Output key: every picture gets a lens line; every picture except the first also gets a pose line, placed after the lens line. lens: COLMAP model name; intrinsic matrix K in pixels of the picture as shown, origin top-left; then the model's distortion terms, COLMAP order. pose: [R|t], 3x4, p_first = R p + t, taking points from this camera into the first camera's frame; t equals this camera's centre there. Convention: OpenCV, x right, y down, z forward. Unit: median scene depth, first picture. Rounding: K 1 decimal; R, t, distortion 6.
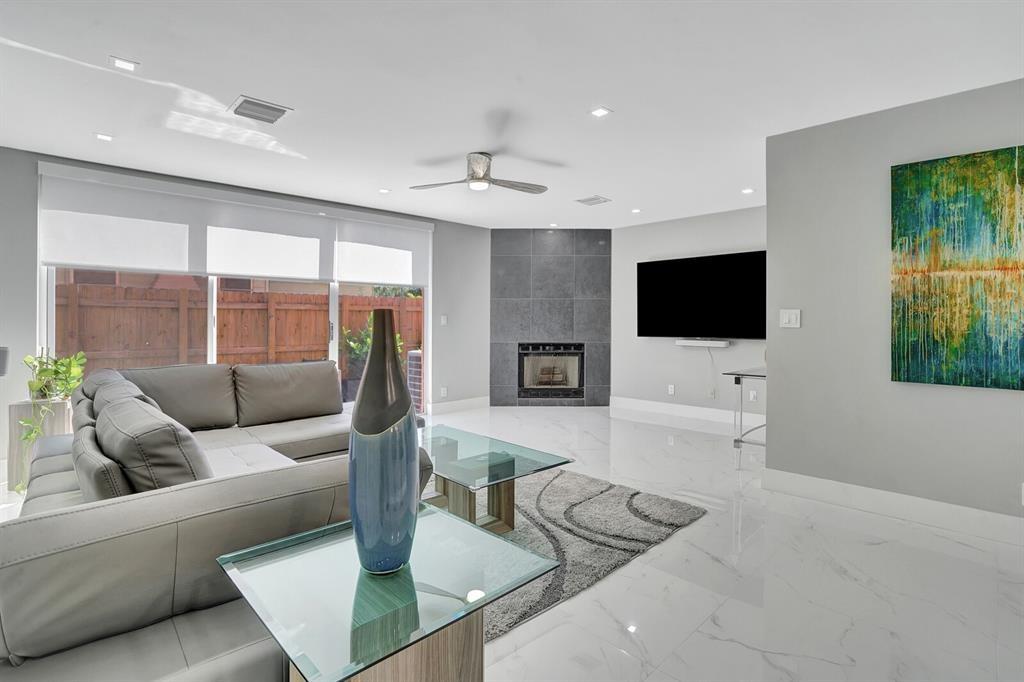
lens RADIAL K [[499.4, 0, 512.6], [0, 499.4, 330.1], [0, 0, 1]] dist [-0.015084, 0.001362]
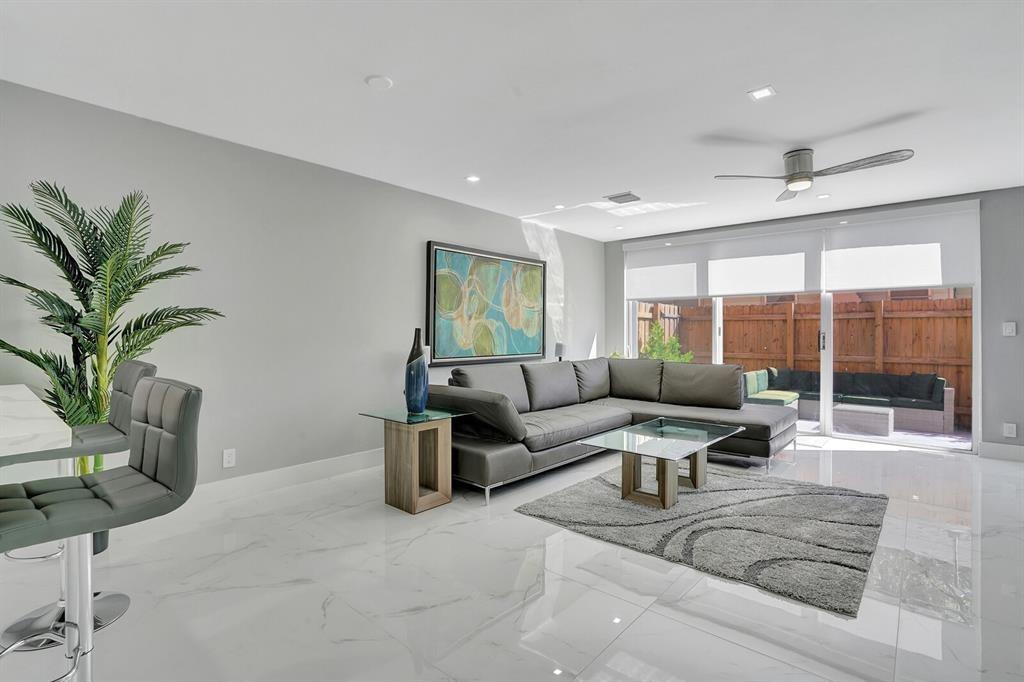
lens RADIAL K [[499.4, 0, 512.6], [0, 499.4, 330.1], [0, 0, 1]] dist [-0.015084, 0.001362]
pose [[0.116516, -0.004921, -0.993177, 0.410265], [-0.013951, 0.999881, -0.006591, -0.002486], [0.993091, 0.014624, 0.116434, 0.188854]]
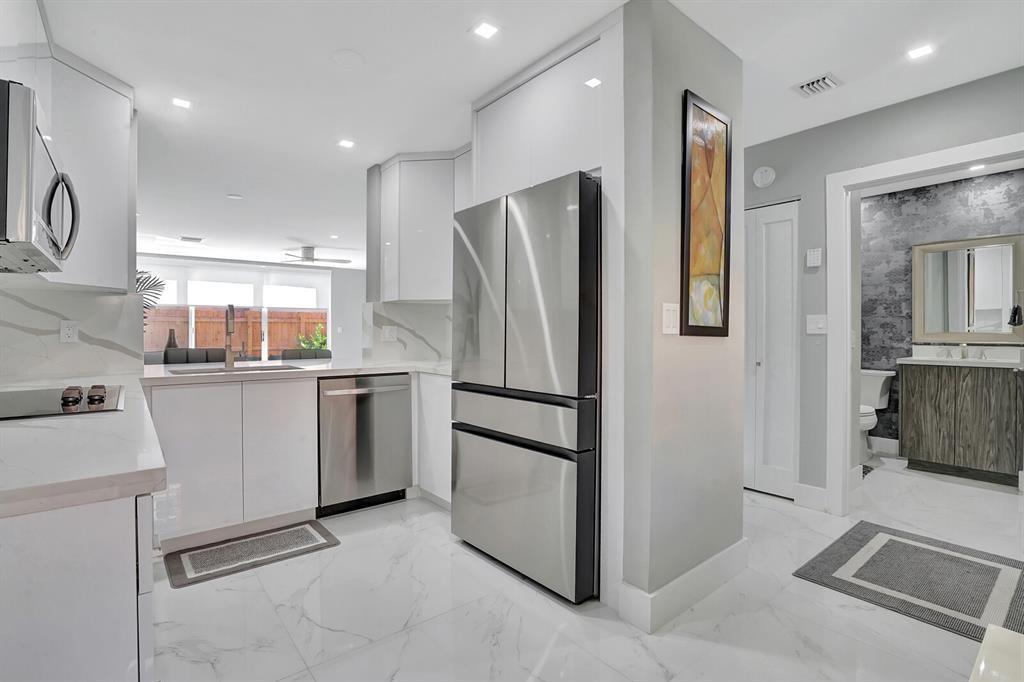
lens RADIAL K [[499.4, 0, 512.6], [0, 499.4, 330.1], [0, 0, 1]] dist [-0.015084, 0.001362]
pose [[0.995720, -0.003337, -0.092363, 0.491385], [0.002031, 0.999897, -0.014233, 0.006992], [0.092401, 0.013985, 0.995624, -0.479166]]
